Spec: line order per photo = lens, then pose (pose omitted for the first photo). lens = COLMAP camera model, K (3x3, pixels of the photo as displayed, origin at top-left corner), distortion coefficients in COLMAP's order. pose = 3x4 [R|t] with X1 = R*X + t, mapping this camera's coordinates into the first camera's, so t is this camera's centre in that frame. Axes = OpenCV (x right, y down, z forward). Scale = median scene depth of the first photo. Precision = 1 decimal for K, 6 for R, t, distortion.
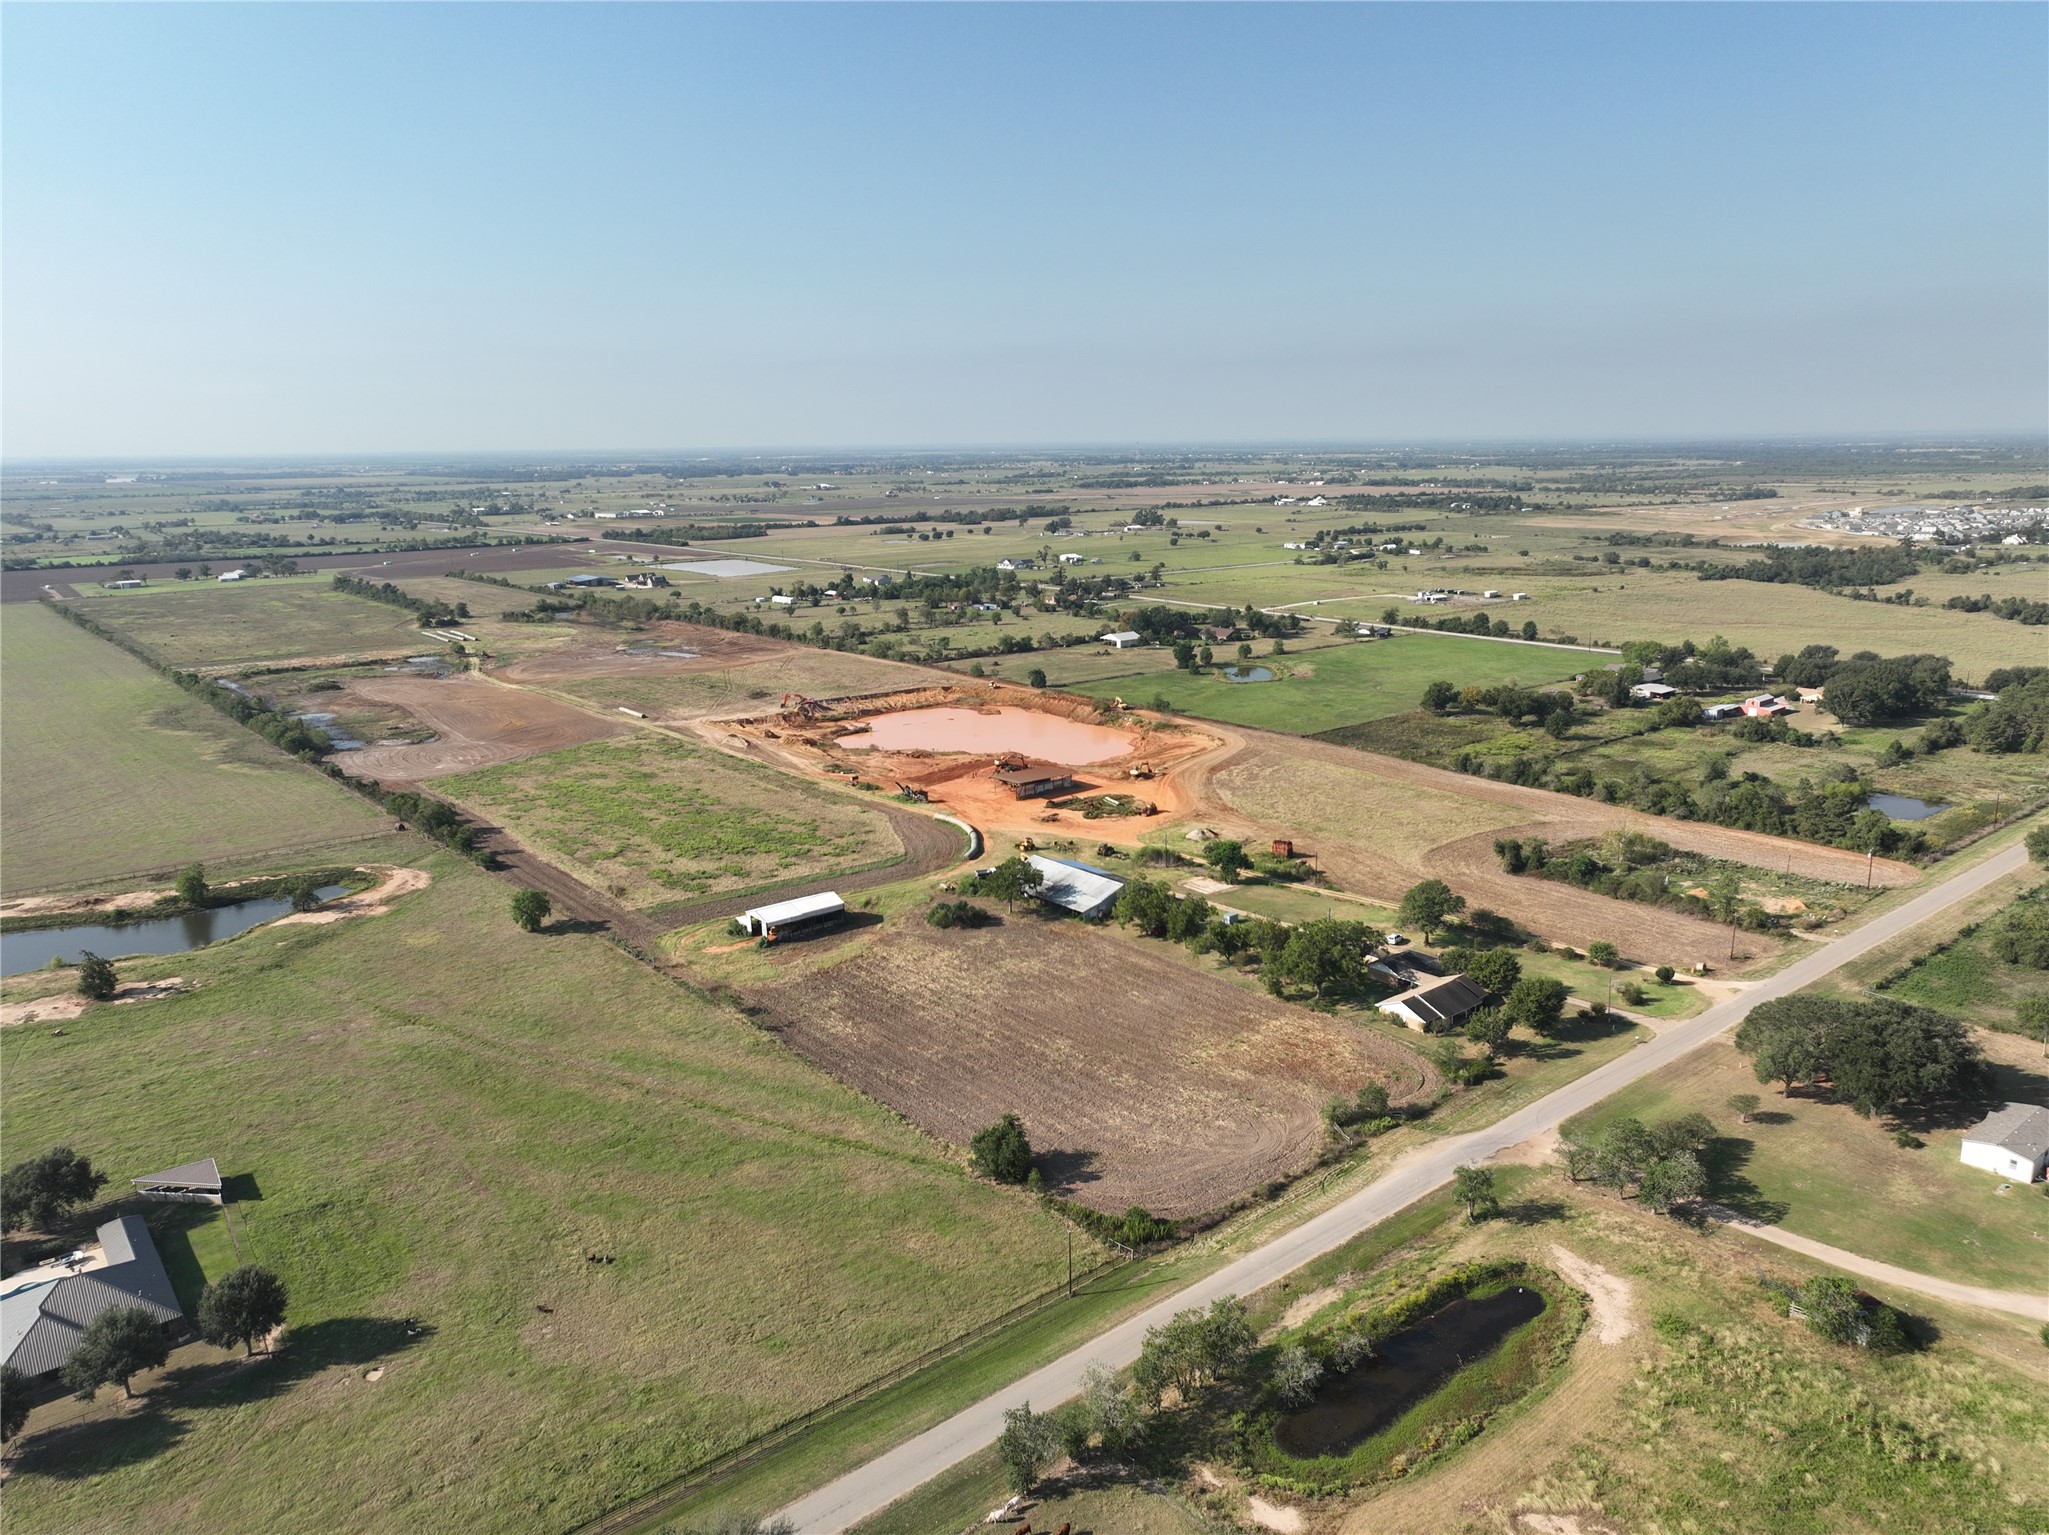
lens RADIAL K [[1438.5, 0, 1024.5], [0, 1438.5, 767.5], [0, 0, 1]] dist [0.003298, 0.008326]
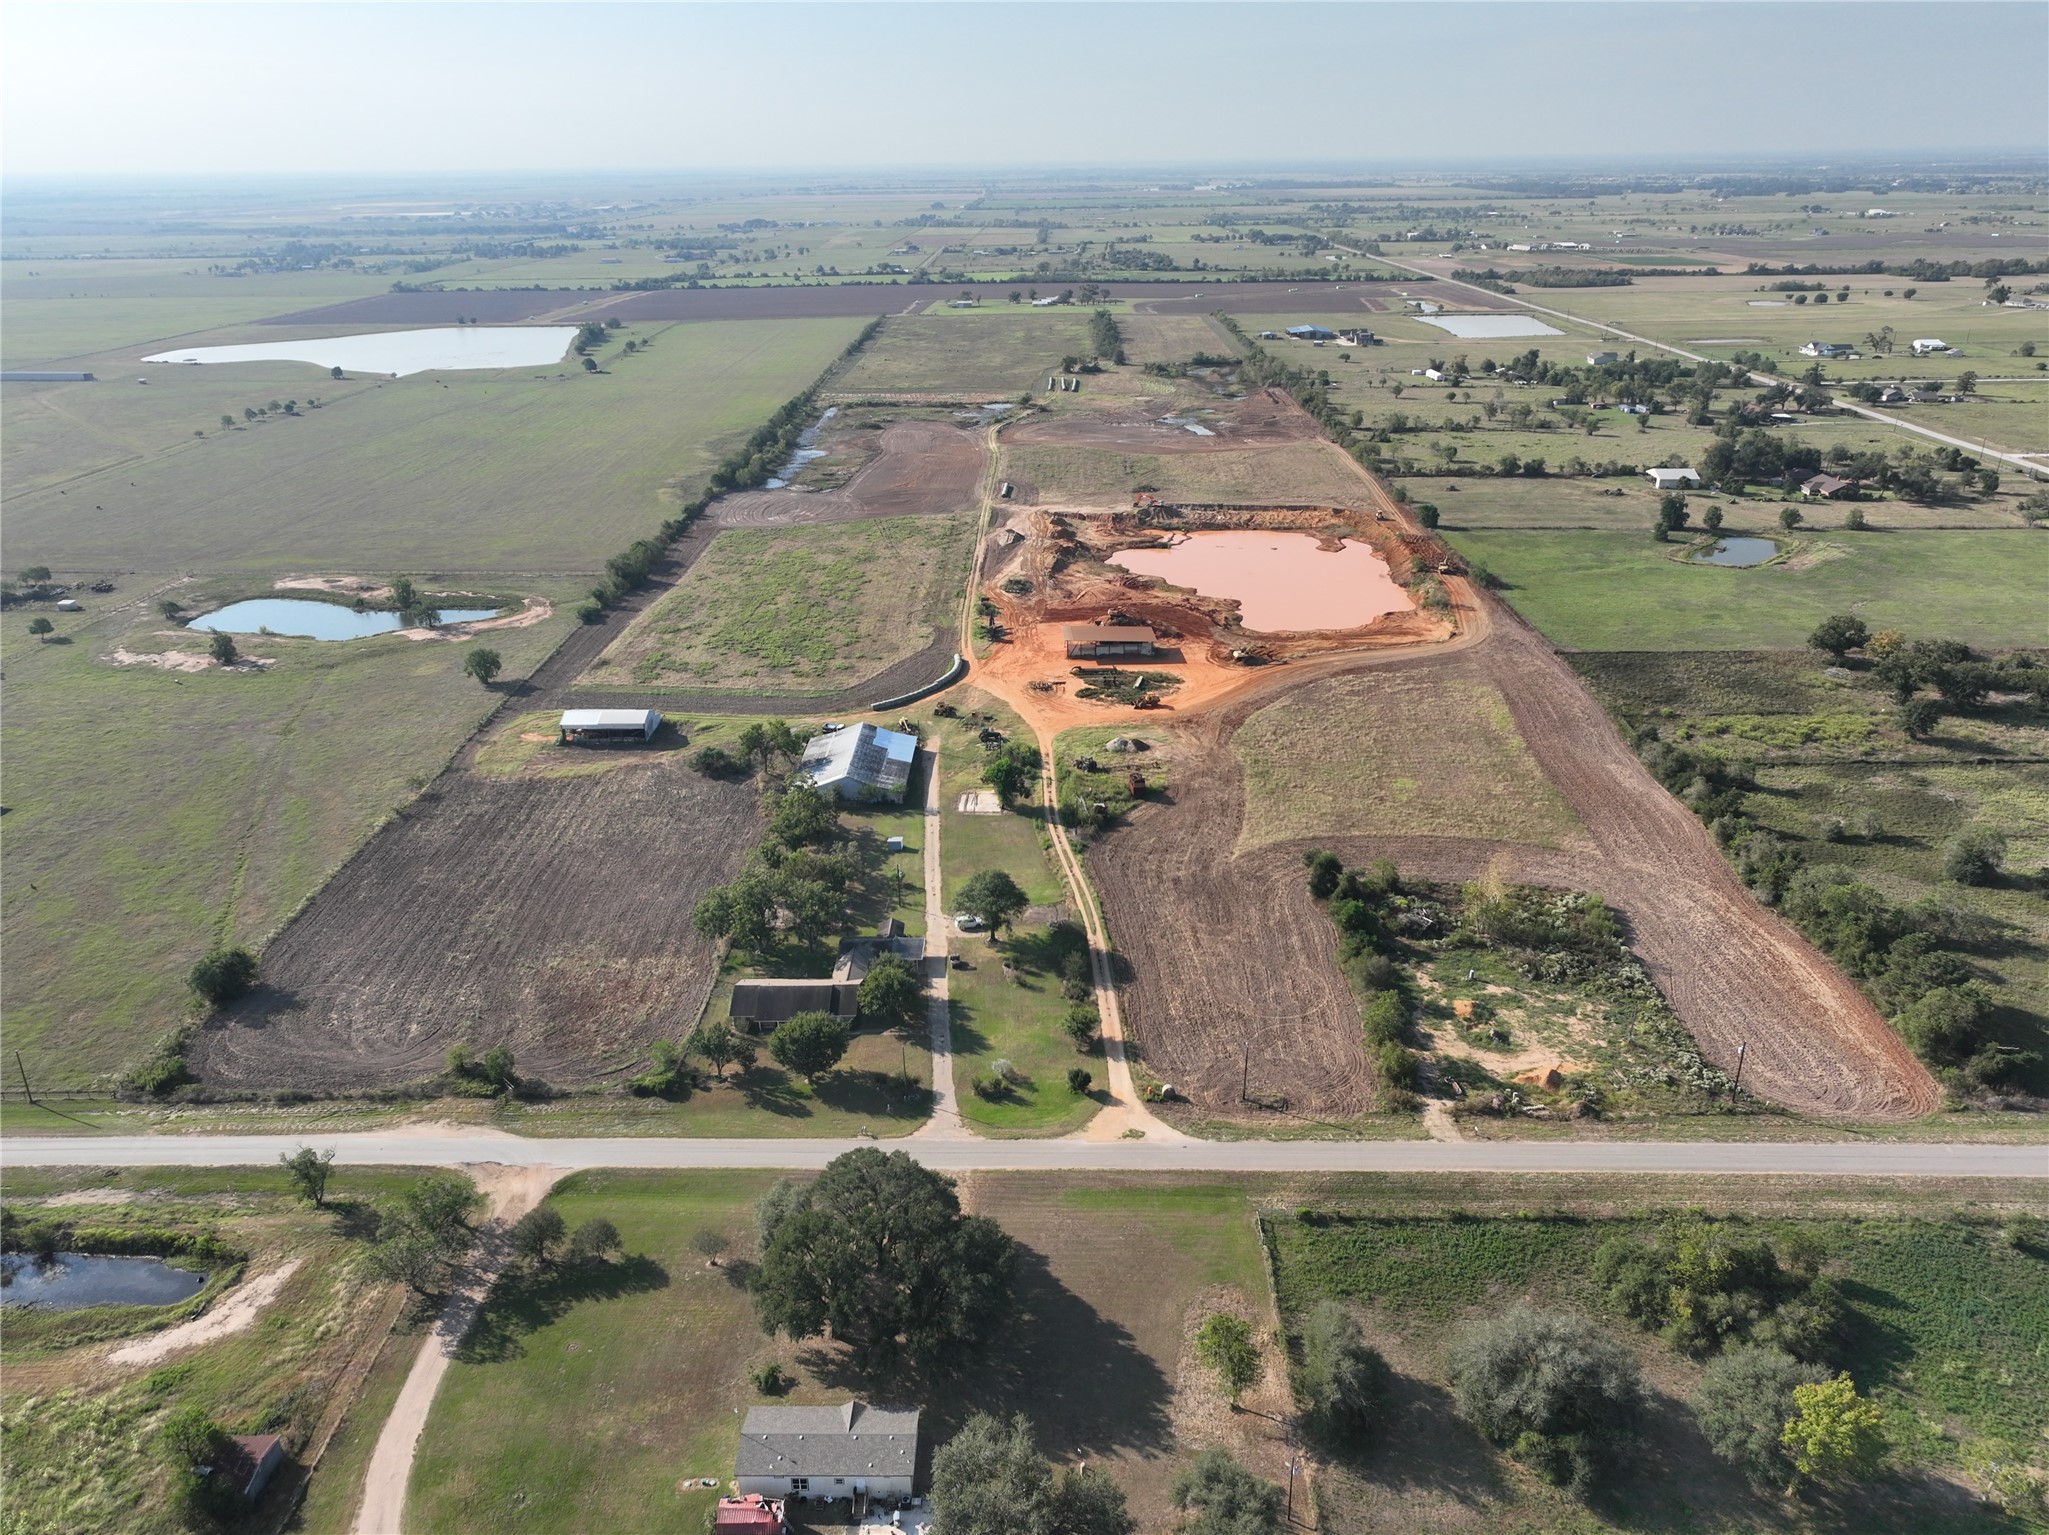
lens RADIAL K [[1438.5, 0, 1024.5], [0, 1438.5, 767.5], [0, 0, 1]] dist [0.003298, 0.008326]
pose [[0.758644, 0.259569, -0.597565, 0.644976], [-0.144344, 0.961377, 0.234348, -0.144708], [0.635315, -0.091532, 0.766810, 0.322255]]
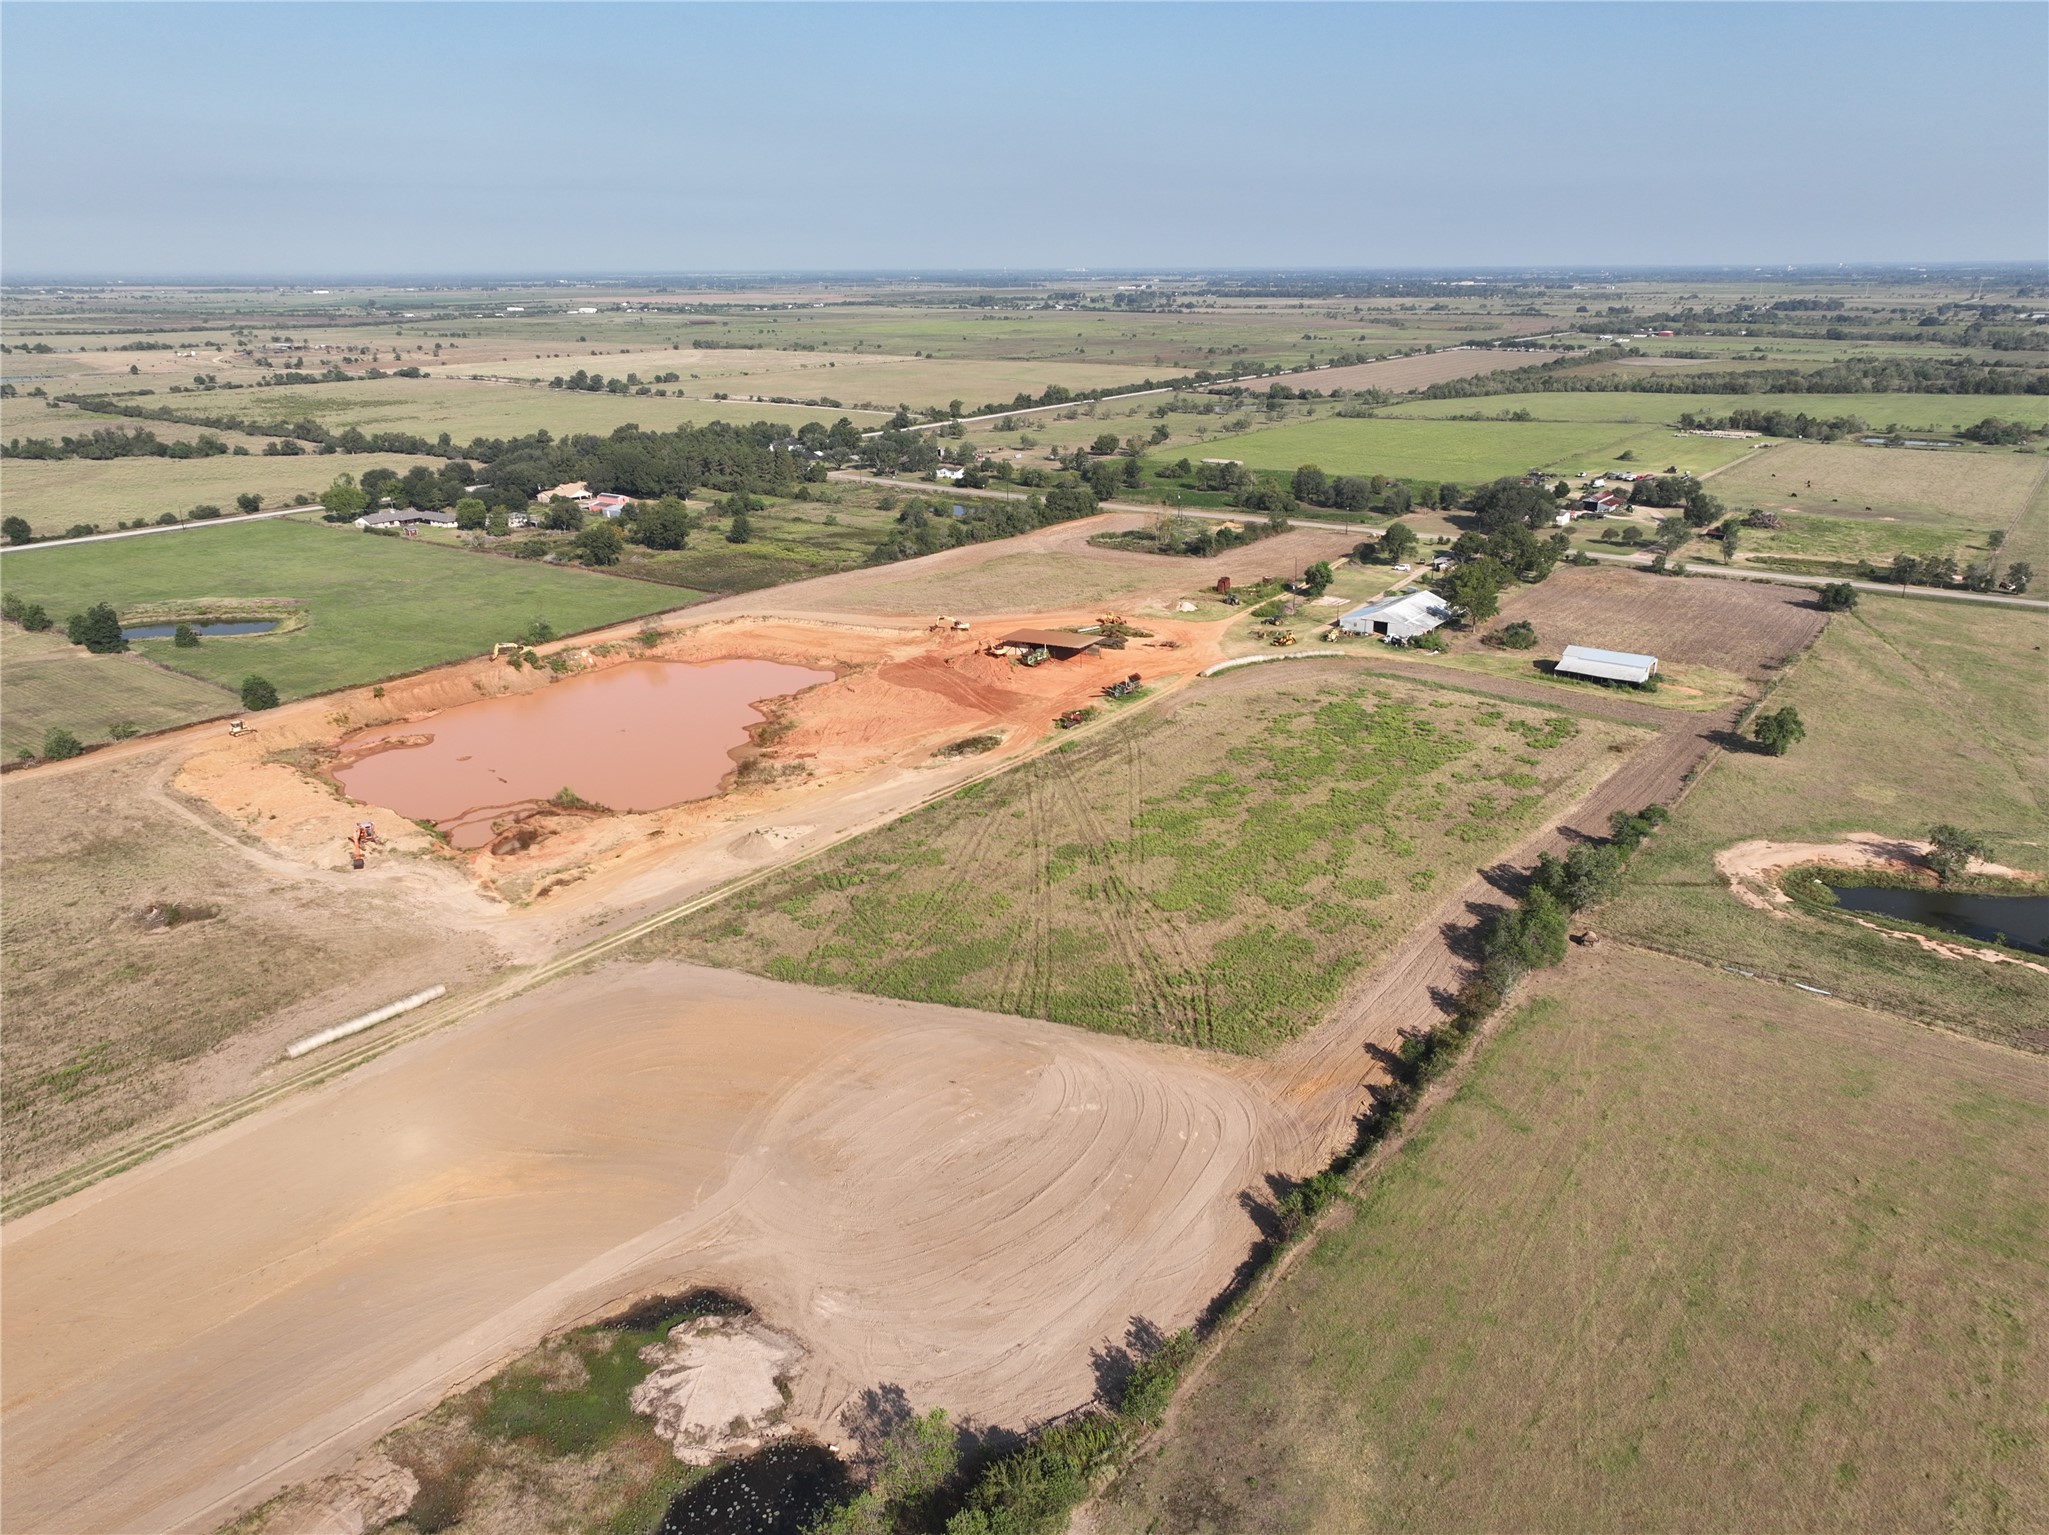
lens RADIAL K [[1438.5, 0, 1024.5], [0, 1438.5, 767.5], [0, 0, 1]] dist [0.003298, 0.008326]
pose [[-0.242264, -0.307482, 0.920197, -0.959277], [0.223133, 0.905369, 0.361272, -0.285267], [-0.944203, 0.292849, -0.150729, 1.417826]]
